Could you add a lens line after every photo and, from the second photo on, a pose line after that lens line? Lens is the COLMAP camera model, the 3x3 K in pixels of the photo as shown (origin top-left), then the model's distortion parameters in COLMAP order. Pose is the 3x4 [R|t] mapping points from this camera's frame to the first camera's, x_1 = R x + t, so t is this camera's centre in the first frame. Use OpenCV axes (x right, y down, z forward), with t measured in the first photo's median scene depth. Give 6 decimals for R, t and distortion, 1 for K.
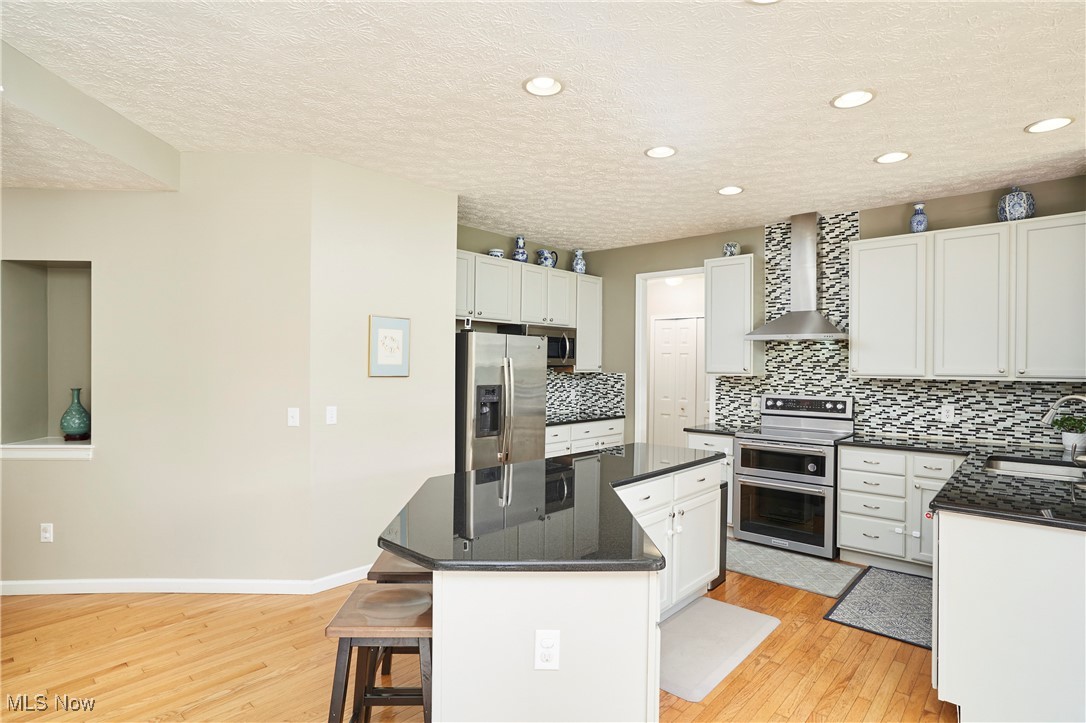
lens RADIAL K [[553.9, 0, 543.0], [0, 553.9, 361.5], [0, 0, 1]] dist [-0.030303, 0.020069]
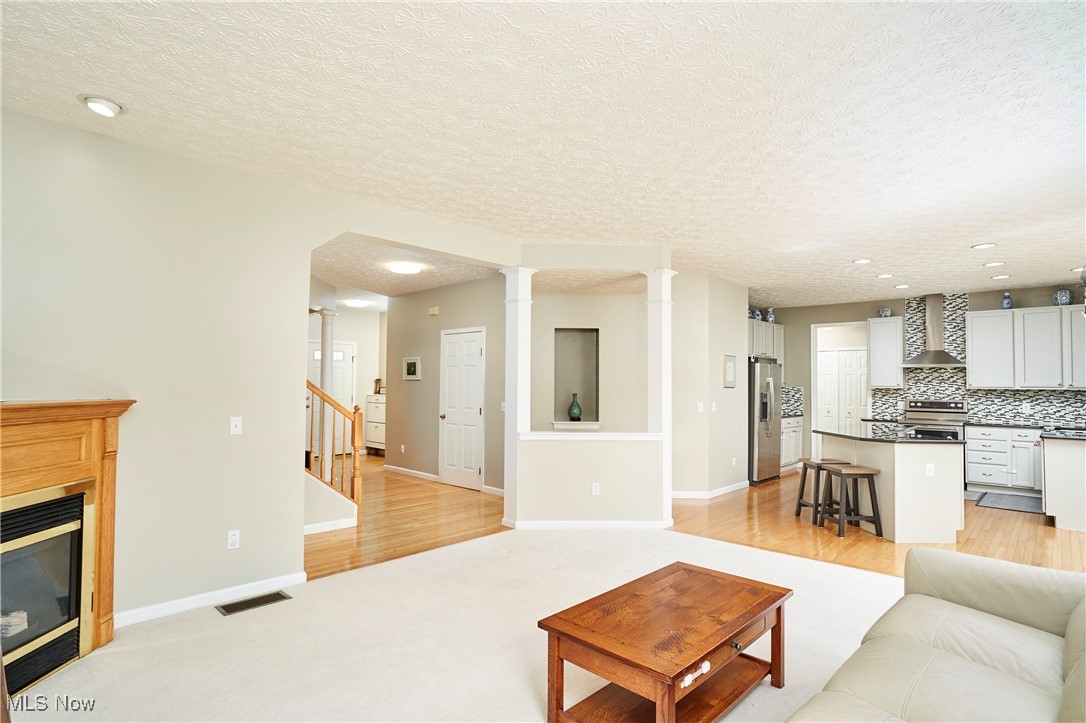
lens RADIAL K [[553.9, 0, 543.0], [0, 553.9, 361.5], [0, 0, 1]] dist [-0.030303, 0.020069]
pose [[0.999655, -0.001477, -0.026226, -0.724769], [0.000593, 0.999432, -0.033708, 0.000620], [0.026261, 0.033681, 0.999088, -0.762905]]
